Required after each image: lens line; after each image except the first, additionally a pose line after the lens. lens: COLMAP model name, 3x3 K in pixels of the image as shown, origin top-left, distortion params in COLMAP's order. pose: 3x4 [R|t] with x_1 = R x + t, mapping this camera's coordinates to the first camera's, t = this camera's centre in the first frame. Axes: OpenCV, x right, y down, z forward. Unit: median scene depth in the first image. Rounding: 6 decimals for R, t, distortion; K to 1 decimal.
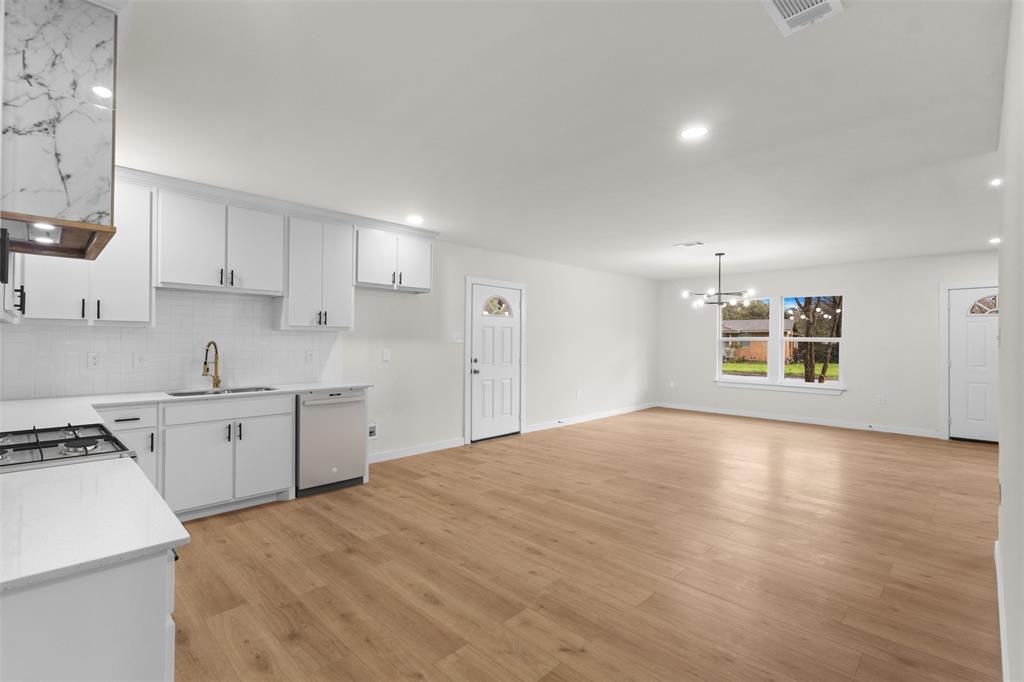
lens RADIAL K [[468.4, 0, 510.7], [0, 468.4, 336.3], [0, 0, 1]] dist [-0.000155, 0.000166]
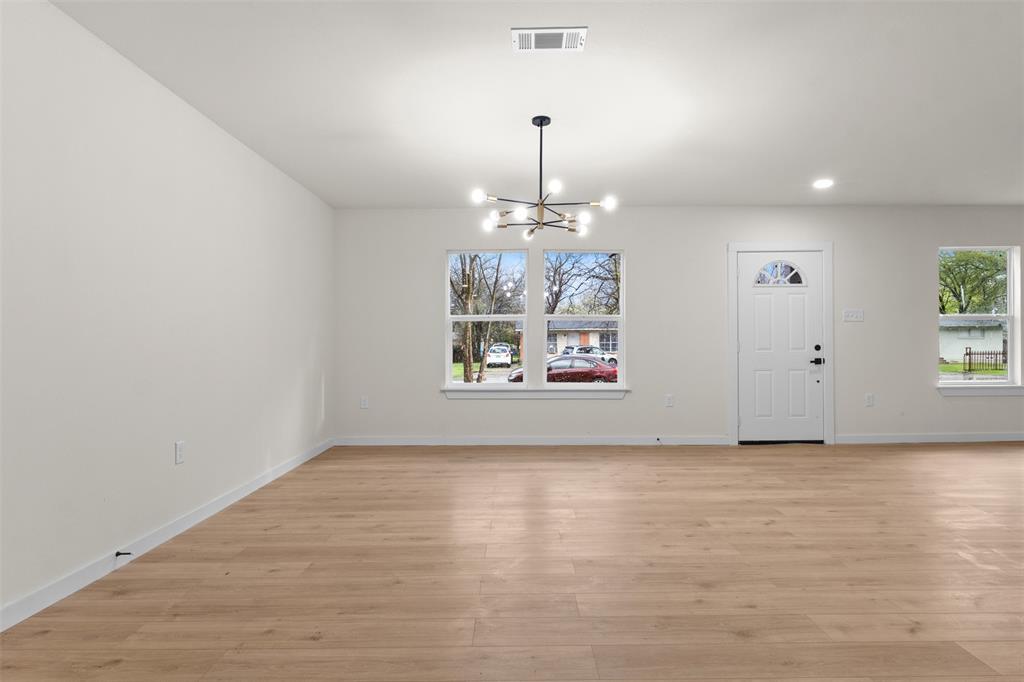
lens RADIAL K [[530.9, 0, 512.0], [0, 530.9, 341.0], [0, 0, 1]] dist [-0.010163, -0.000143]
pose [[0.713167, -0.002346, 0.700990, 0.084836], [0.001866, 0.999997, 0.001449, 0.074682], [-0.700992, 0.000275, 0.713169, 1.033756]]
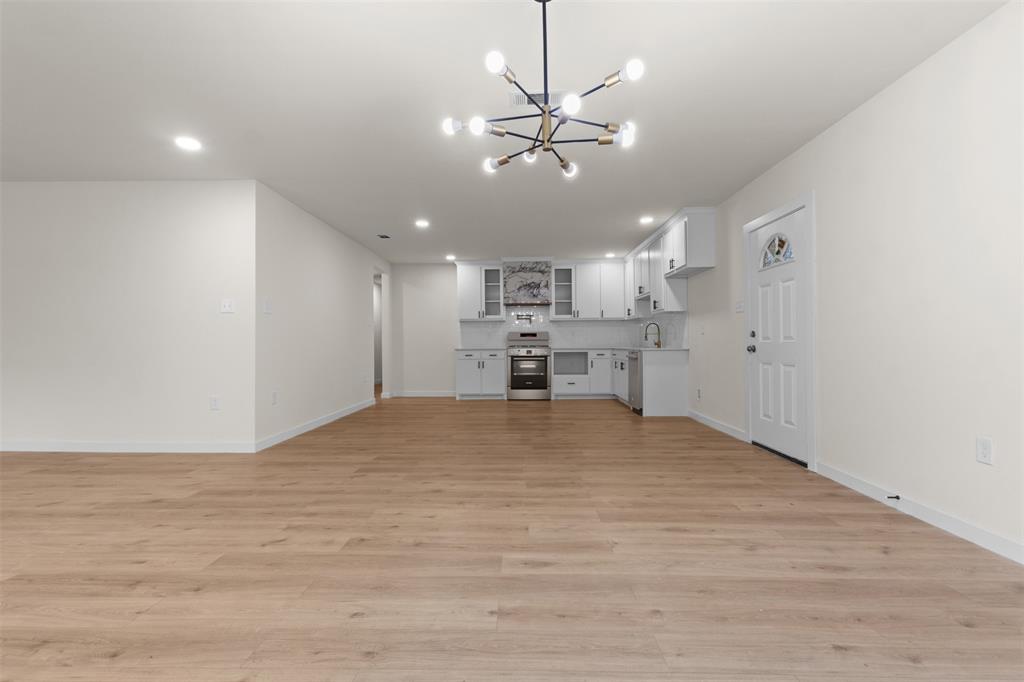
lens RADIAL K [[471.5, 0, 509.0], [0, 471.5, 341.8], [0, 0, 1]] dist [0.001211, -0.000995]
pose [[-0.723078, -0.004205, -0.690754, 1.103064], [0.007972, 0.999864, -0.014432, 0.109629], [0.690720, -0.015942, -0.722946, 1.952689]]
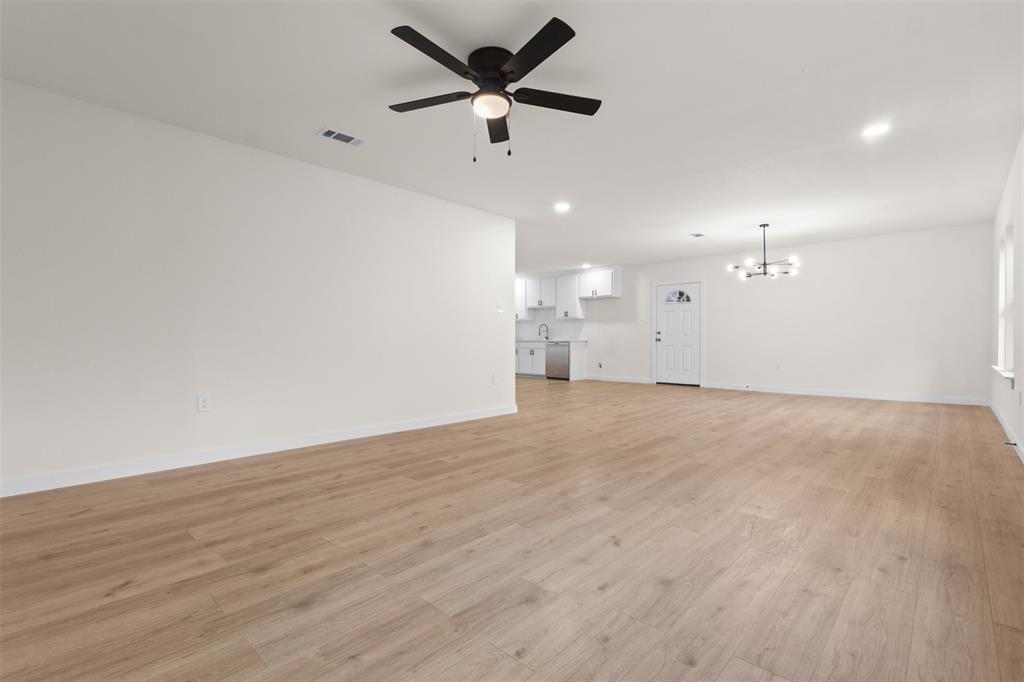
lens RADIAL K [[471.5, 0, 509.0], [0, 471.5, 341.8], [0, 0, 1]] dist [0.001211, -0.000995]
pose [[0.030928, 0.004004, -0.999514, 2.337934], [0.012772, 0.999909, 0.004401, 0.104863], [0.999440, -0.012902, 0.030874, 0.669847]]
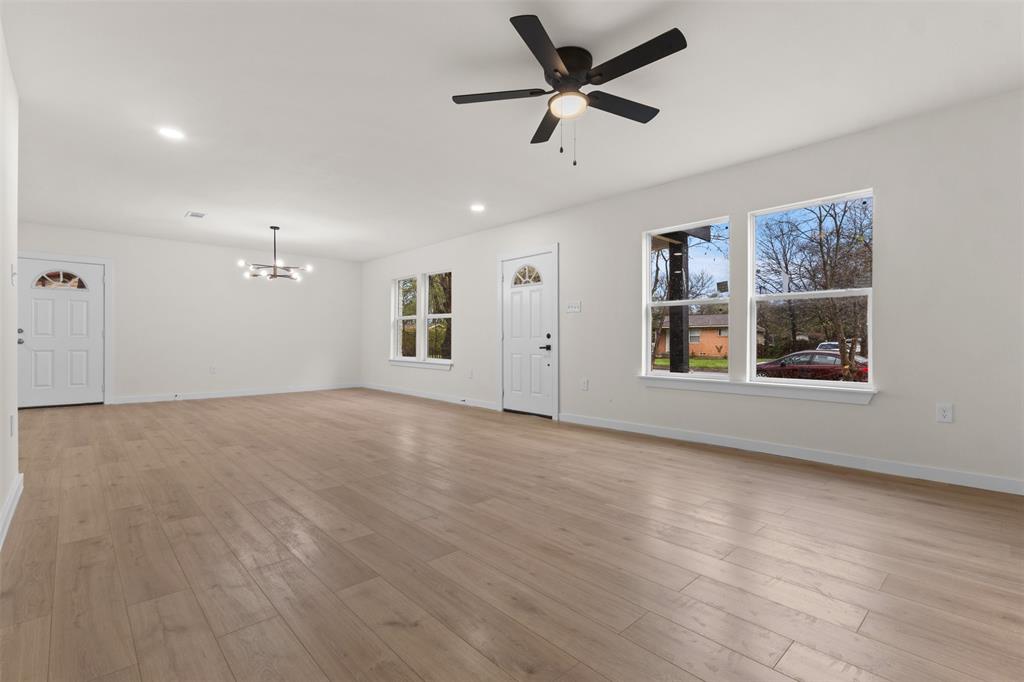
lens RADIAL K [[471.5, 0, 509.0], [0, 471.5, 341.8], [0, 0, 1]] dist [0.001211, -0.000995]
pose [[0.999342, 0.000795, -0.036267, 1.601194], [-0.000374, 0.999932, 0.011627, 0.097386], [0.036274, -0.011606, 0.999274, -0.007662]]
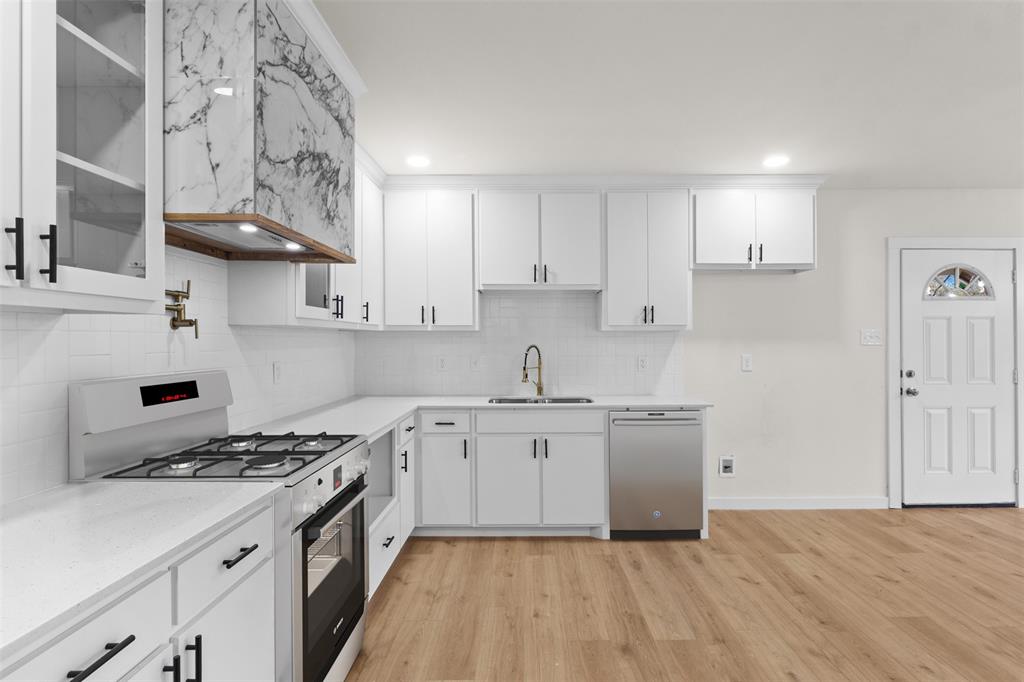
lens RADIAL K [[509.9, 0, 529.8], [0, 509.9, 339.8], [0, 0, 1]] dist [-0.007148, 0.000665]
pose [[0.706604, -0.011075, -0.707523, 0.066886], [0.013916, 0.999902, -0.001754, 0.002308], [0.707473, -0.008607, 0.706688, 0.280468]]
